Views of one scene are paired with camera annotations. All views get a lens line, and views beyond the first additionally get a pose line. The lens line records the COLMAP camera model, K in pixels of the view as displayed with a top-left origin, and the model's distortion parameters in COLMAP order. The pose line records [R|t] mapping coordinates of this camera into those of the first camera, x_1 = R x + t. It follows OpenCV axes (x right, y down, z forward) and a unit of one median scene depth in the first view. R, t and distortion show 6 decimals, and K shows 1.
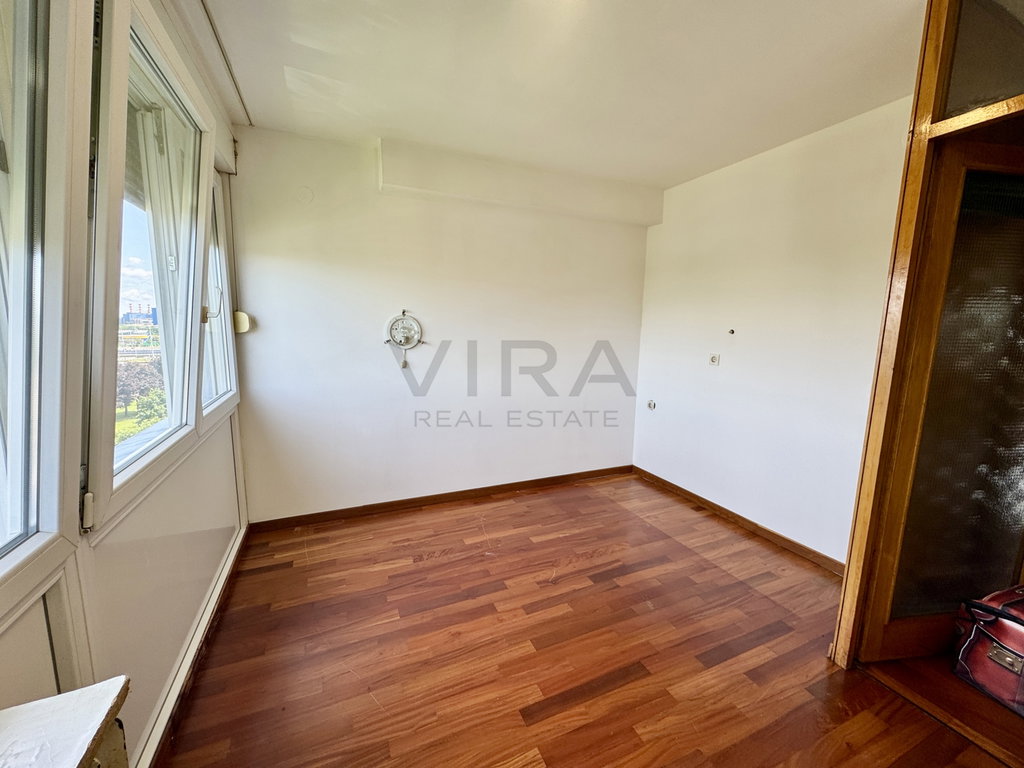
lens RADIAL K [[409.3, 0, 509.6], [0, 409.3, 384.7], [0, 0, 1]] dist [-0.001279, 0.000051]
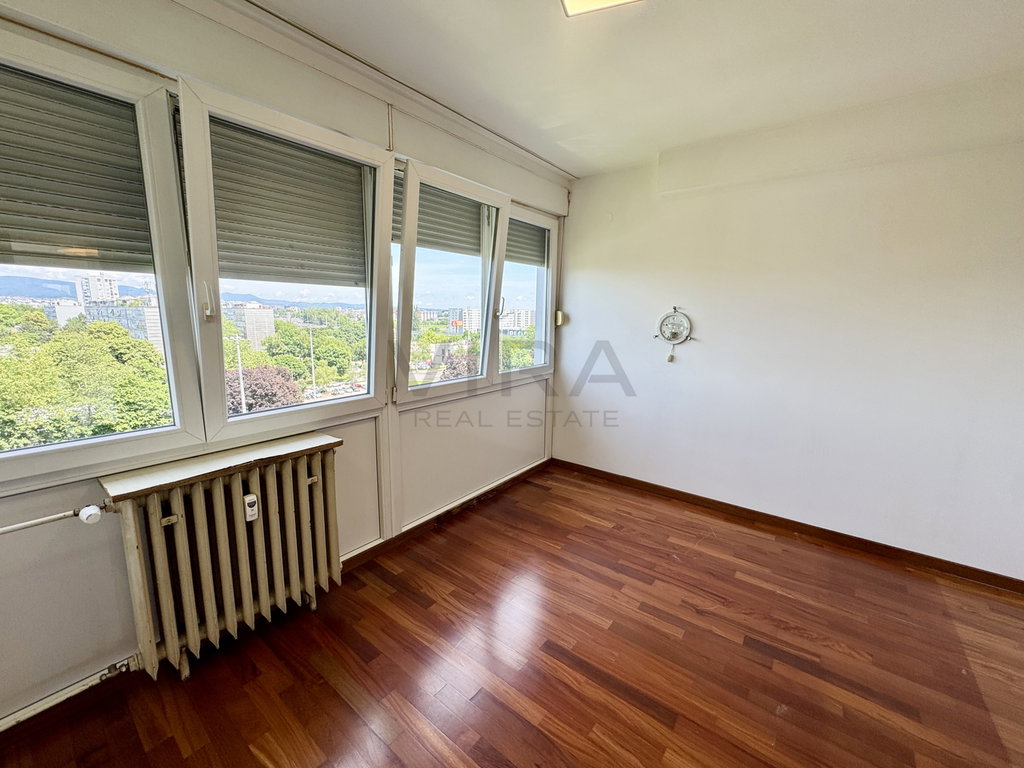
lens RADIAL K [[409.3, 0, 509.6], [0, 409.3, 384.7], [0, 0, 1]] dist [-0.001279, 0.000051]
pose [[0.475261, 0.141851, -0.868335, 0.547953], [-0.134780, 0.987007, 0.087469, -0.022841], [0.869461, 0.075464, 0.488204, 0.152779]]
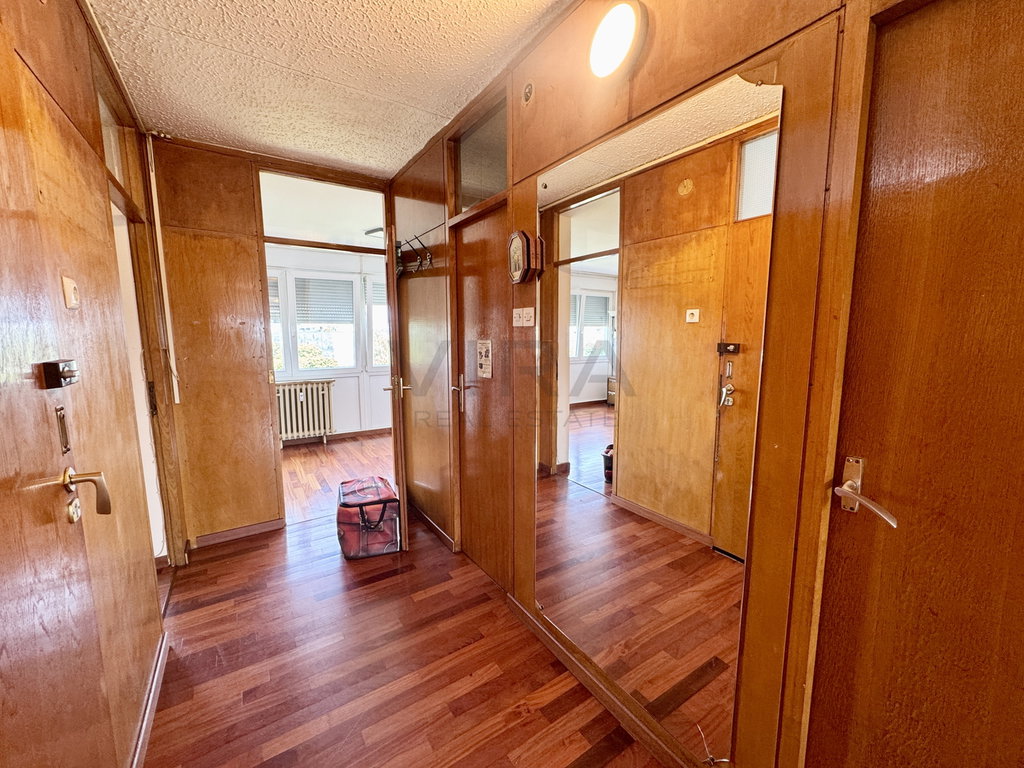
lens RADIAL K [[409.3, 0, 509.6], [0, 409.3, 384.7], [0, 0, 1]] dist [-0.001279, 0.000051]
pose [[0.167122, 0.111322, -0.979631, 2.016672], [-0.139557, 0.986272, 0.088269, -0.100282], [0.976009, 0.121962, 0.180363, 0.781386]]
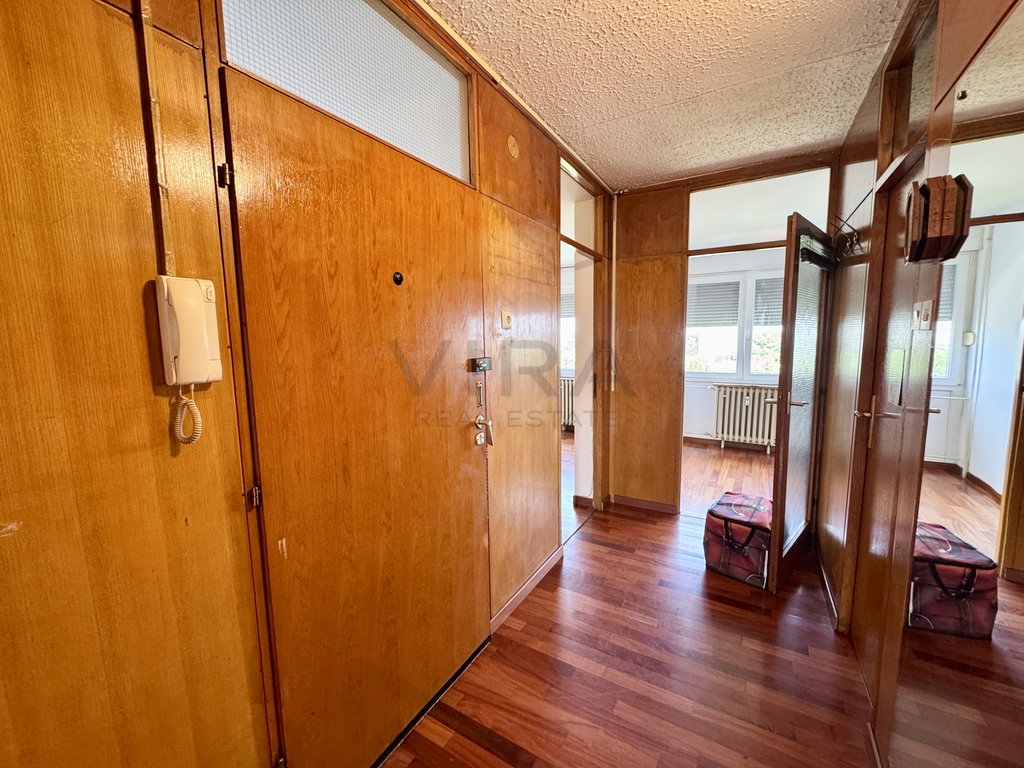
lens RADIAL K [[409.3, 0, 509.6], [0, 409.3, 384.7], [0, 0, 1]] dist [-0.001279, 0.000051]
pose [[-0.817547, 0.064523, -0.572236, 1.941122], [-0.080132, 0.971288, 0.224003, -0.150003], [0.570259, 0.228988, -0.788903, 1.048977]]
